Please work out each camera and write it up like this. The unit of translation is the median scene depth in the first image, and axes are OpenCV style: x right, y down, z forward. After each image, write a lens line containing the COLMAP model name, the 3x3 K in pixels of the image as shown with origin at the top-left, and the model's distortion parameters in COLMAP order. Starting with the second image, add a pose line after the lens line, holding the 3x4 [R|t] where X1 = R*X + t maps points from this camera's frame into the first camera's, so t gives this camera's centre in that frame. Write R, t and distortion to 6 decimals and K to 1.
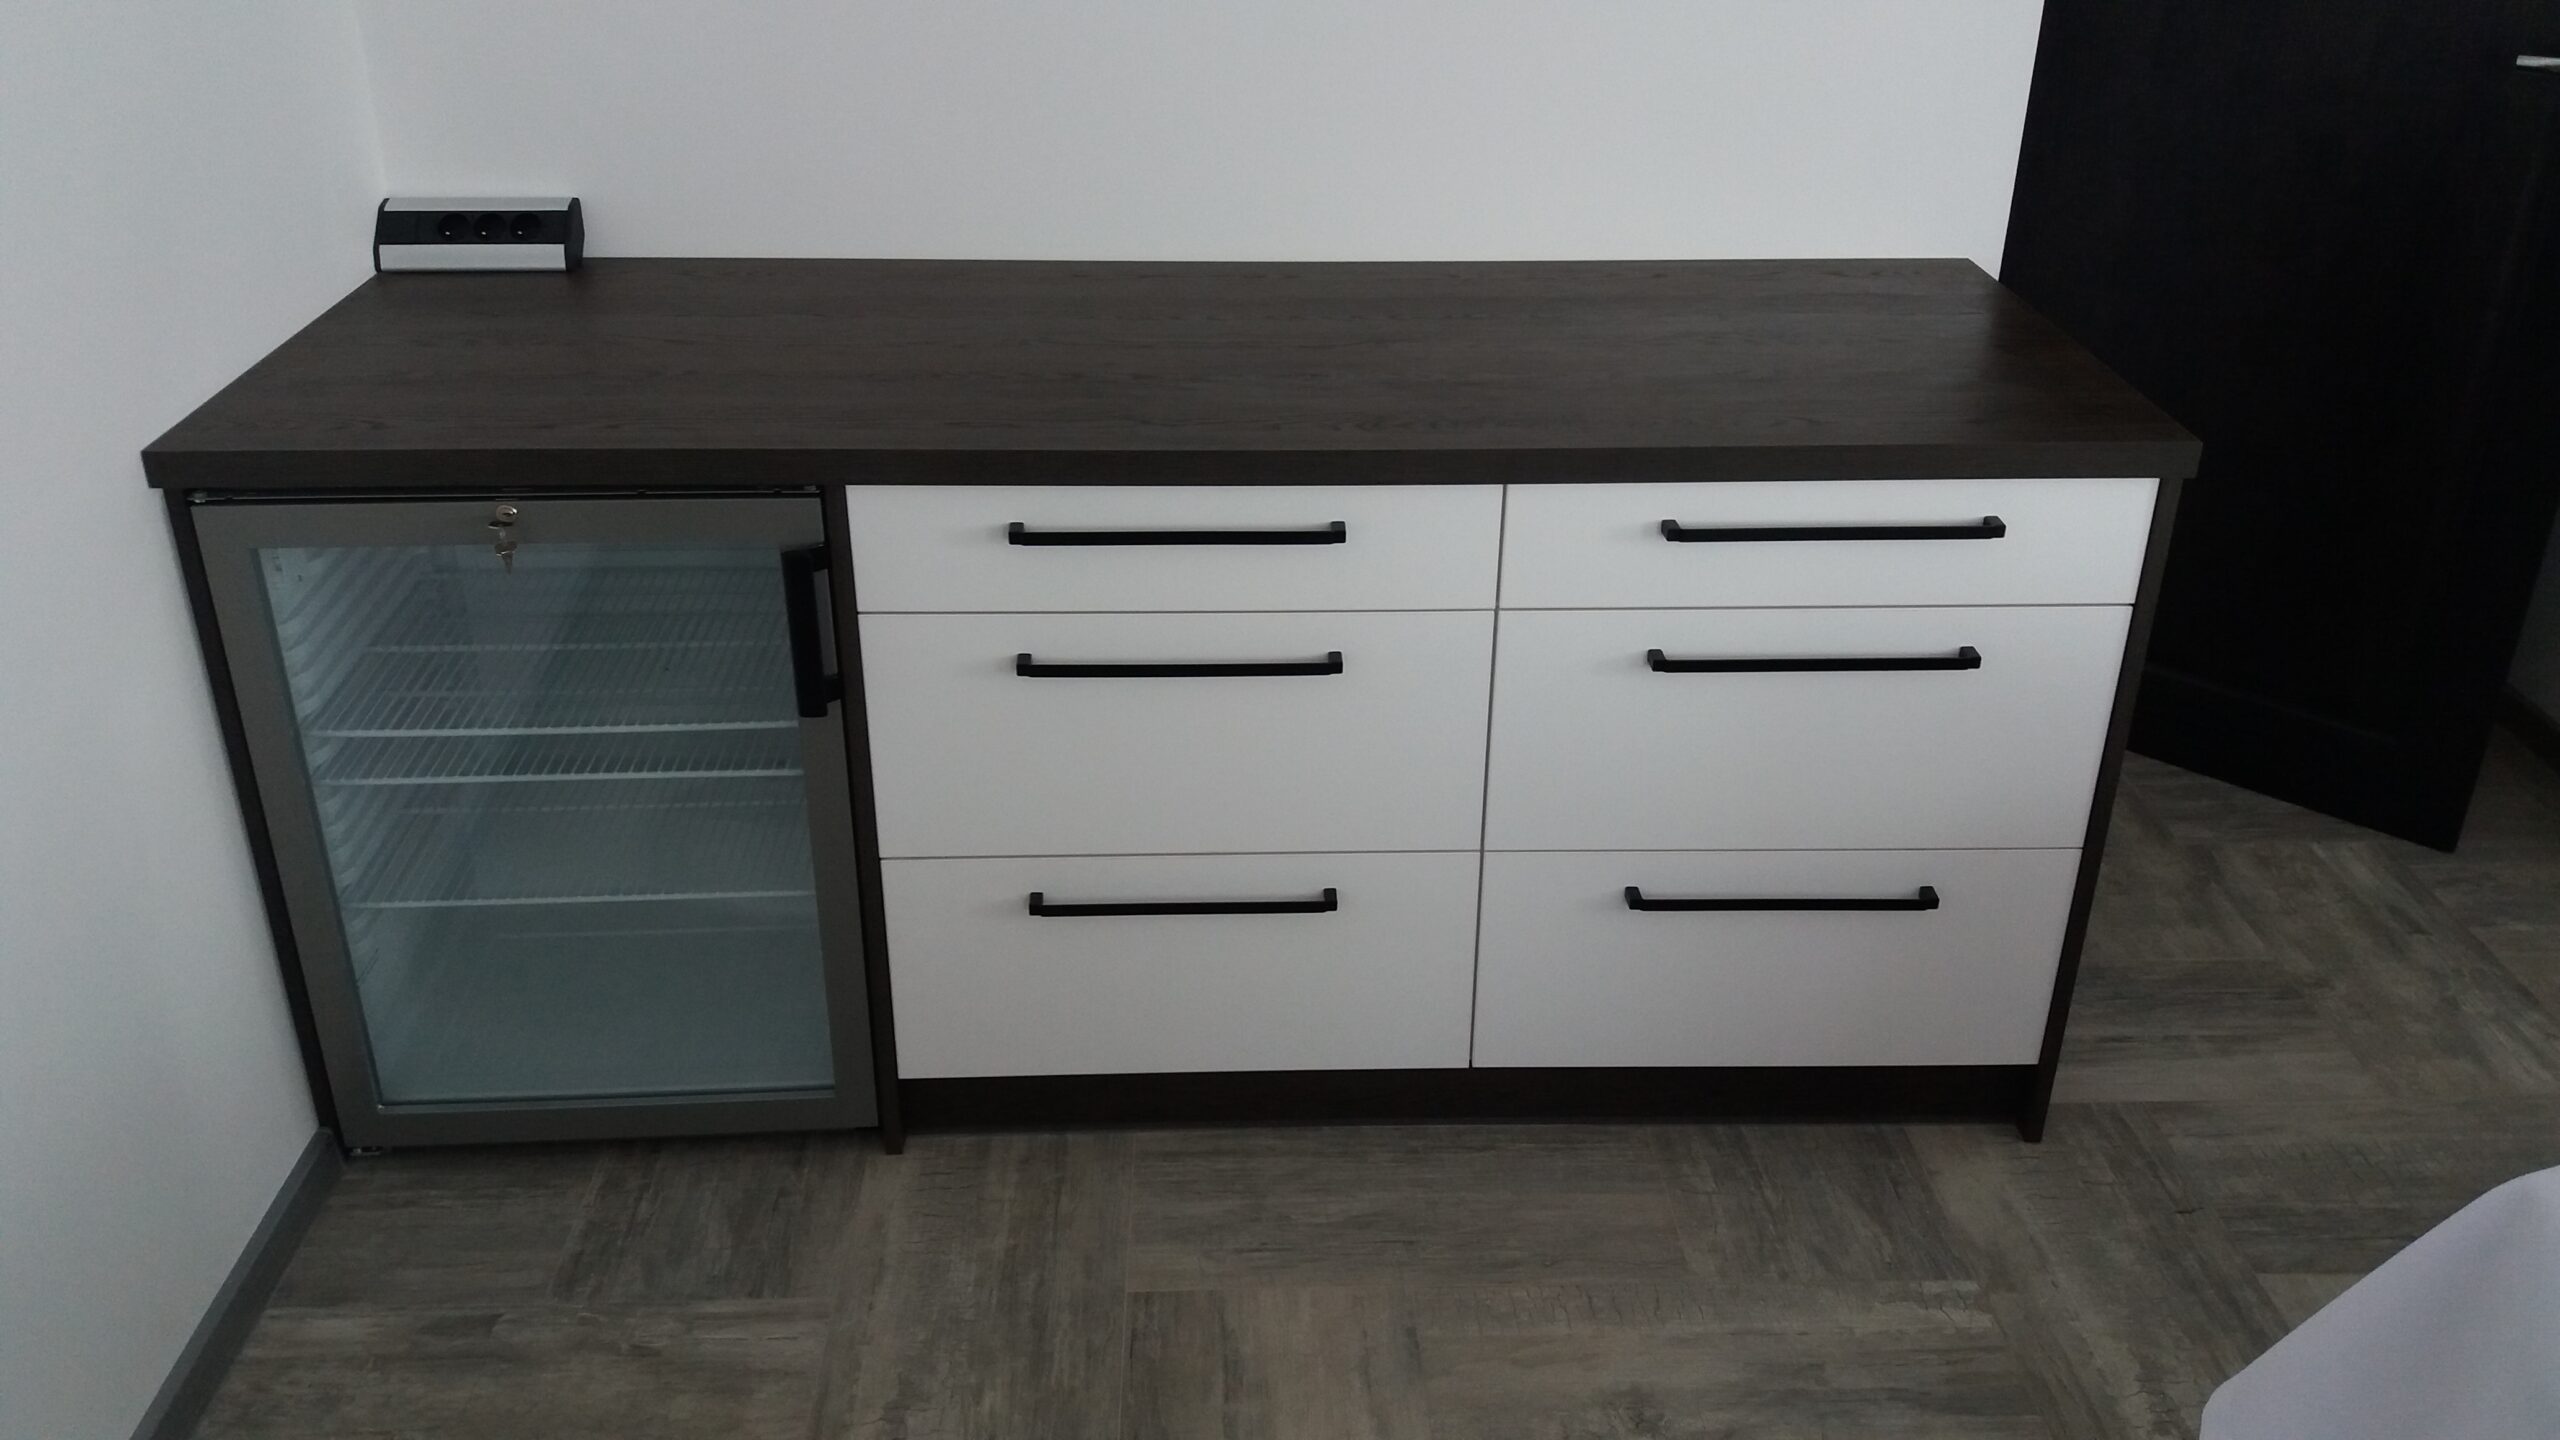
lens RADIAL K [[2073.5, 0, 1289.6], [0, 2073.5, 734.0], [0, 0, 1]] dist [0.032575, -0.015993]
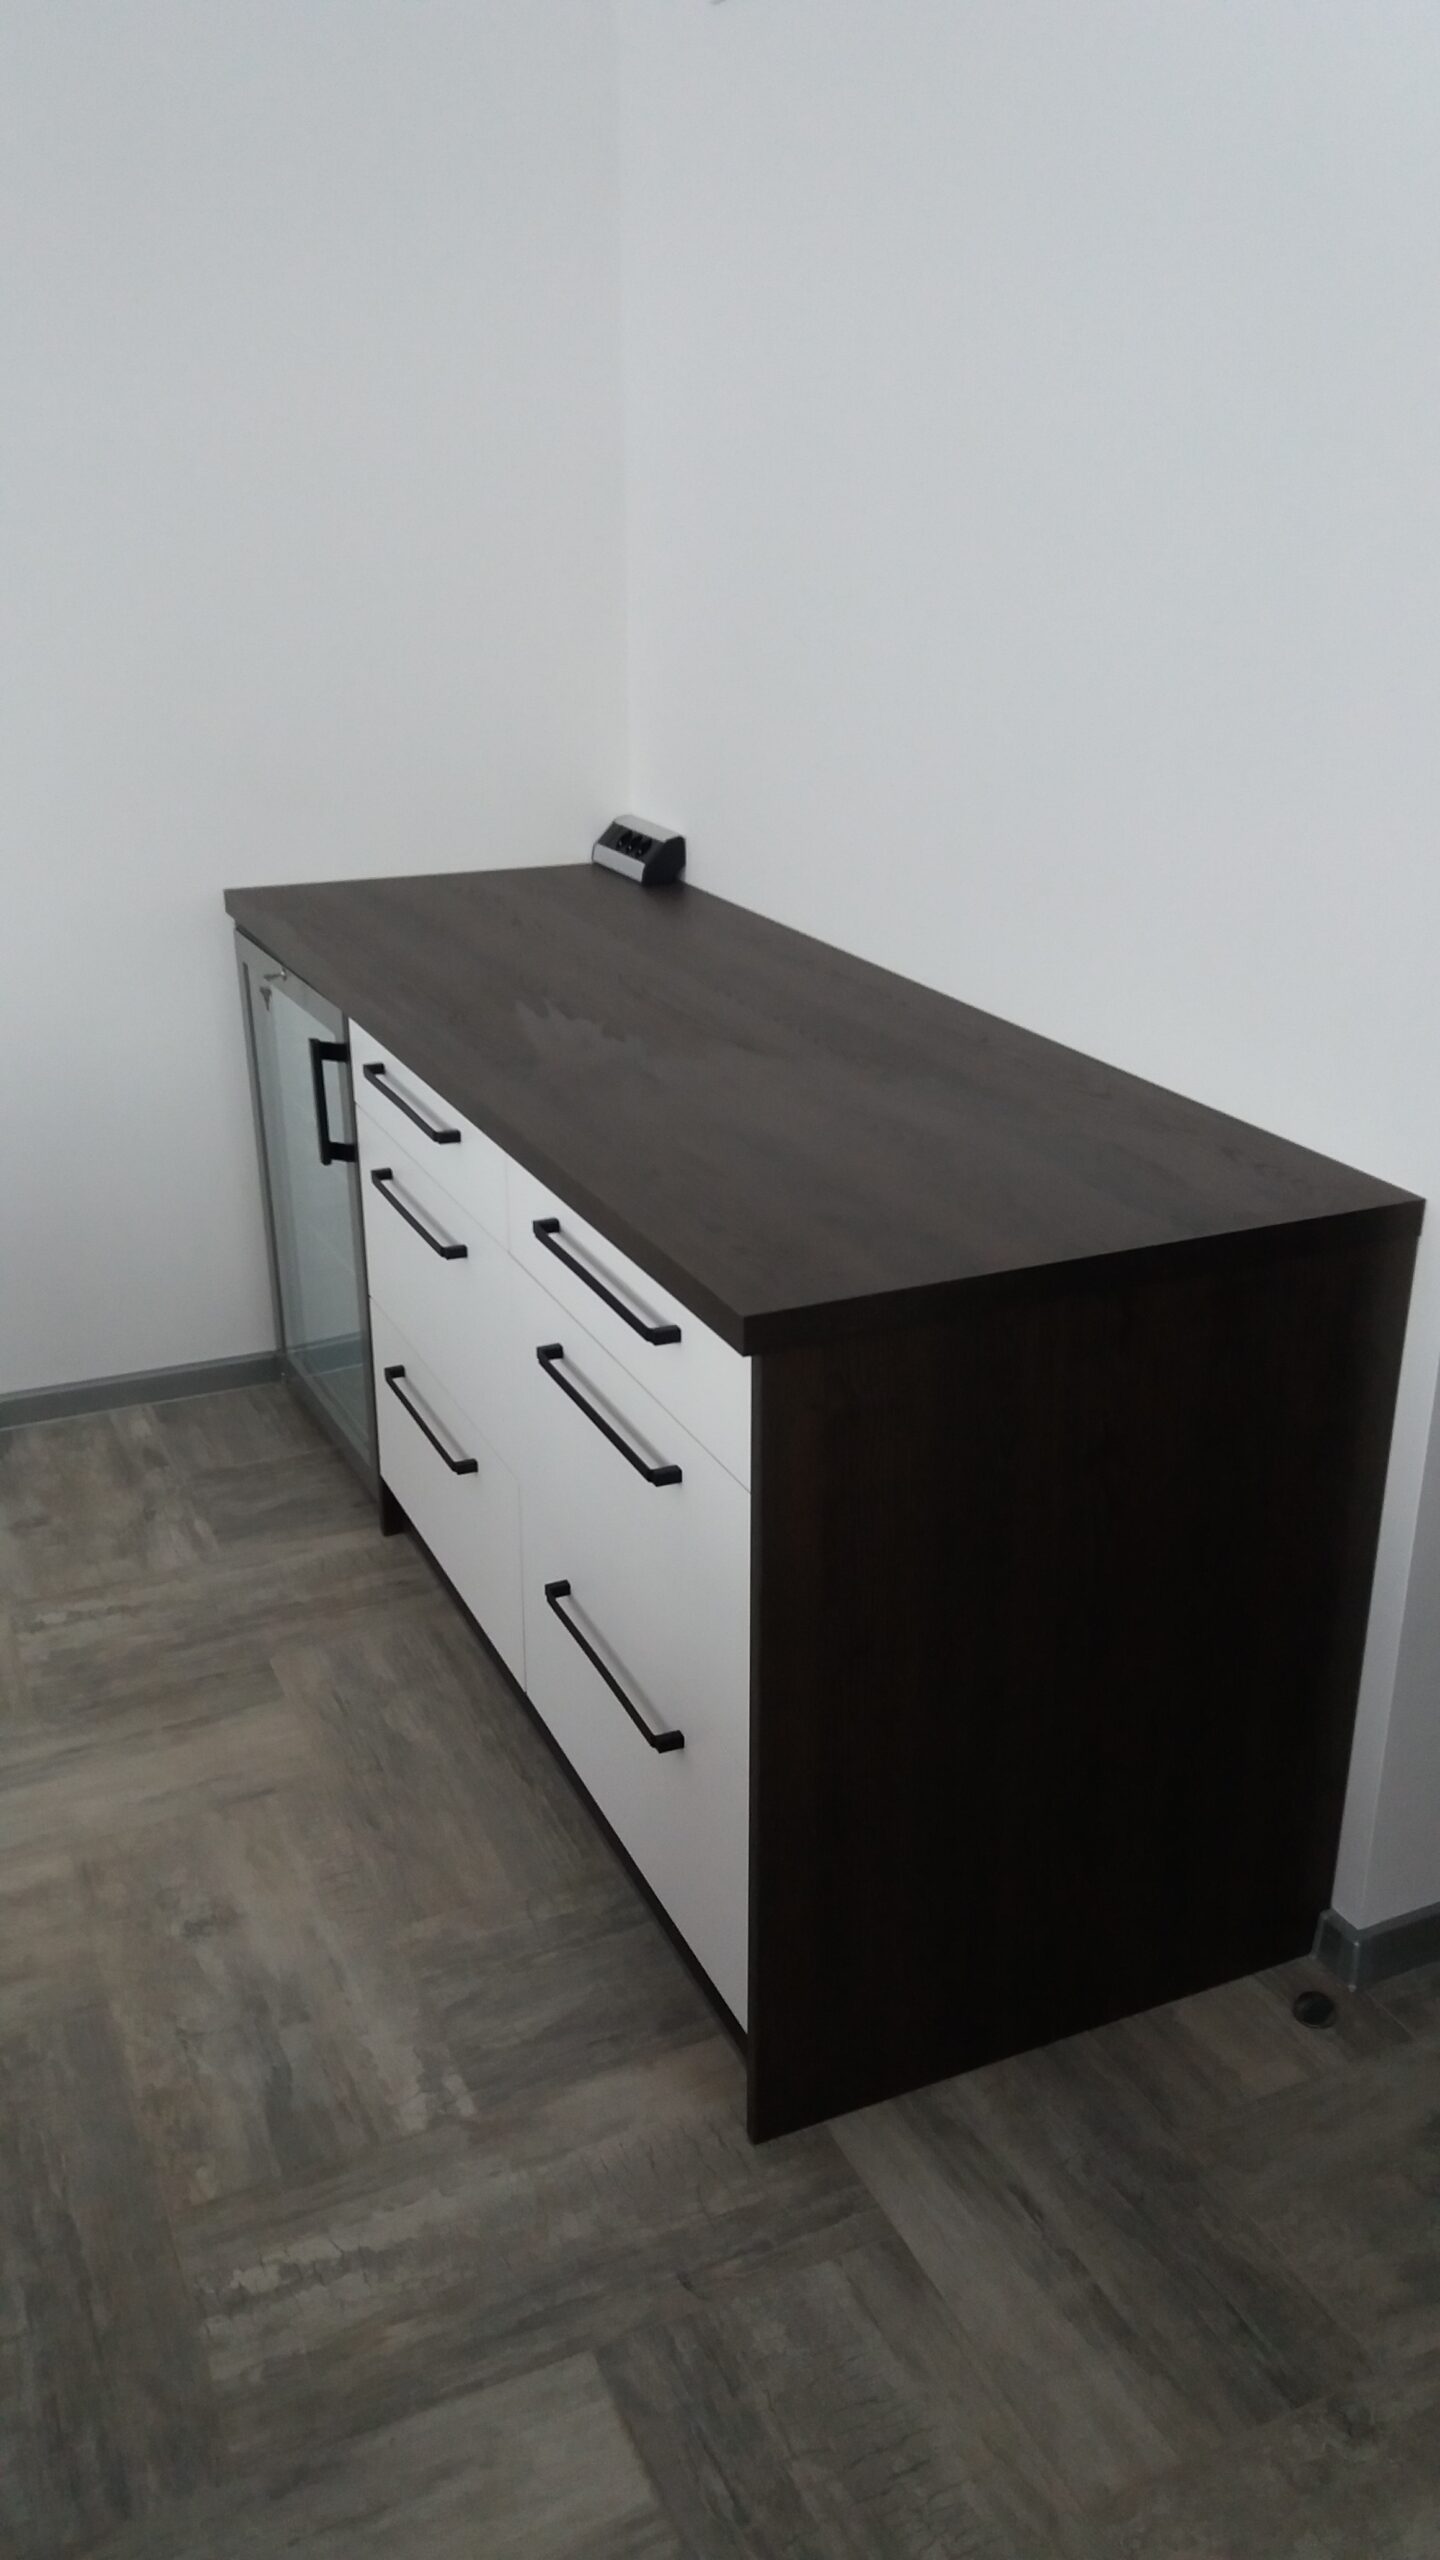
lens RADIAL K [[2073.5, 0, 732.0], [0, 2073.5, 1271.2], [0, 0, 1]] dist [0.032575, -0.015993]
pose [[0.379539, 0.333844, -0.862843, 1.064417], [-0.400884, 0.899870, 0.171833, -0.288222], [0.833812, 0.280683, 0.475368, 0.547846]]
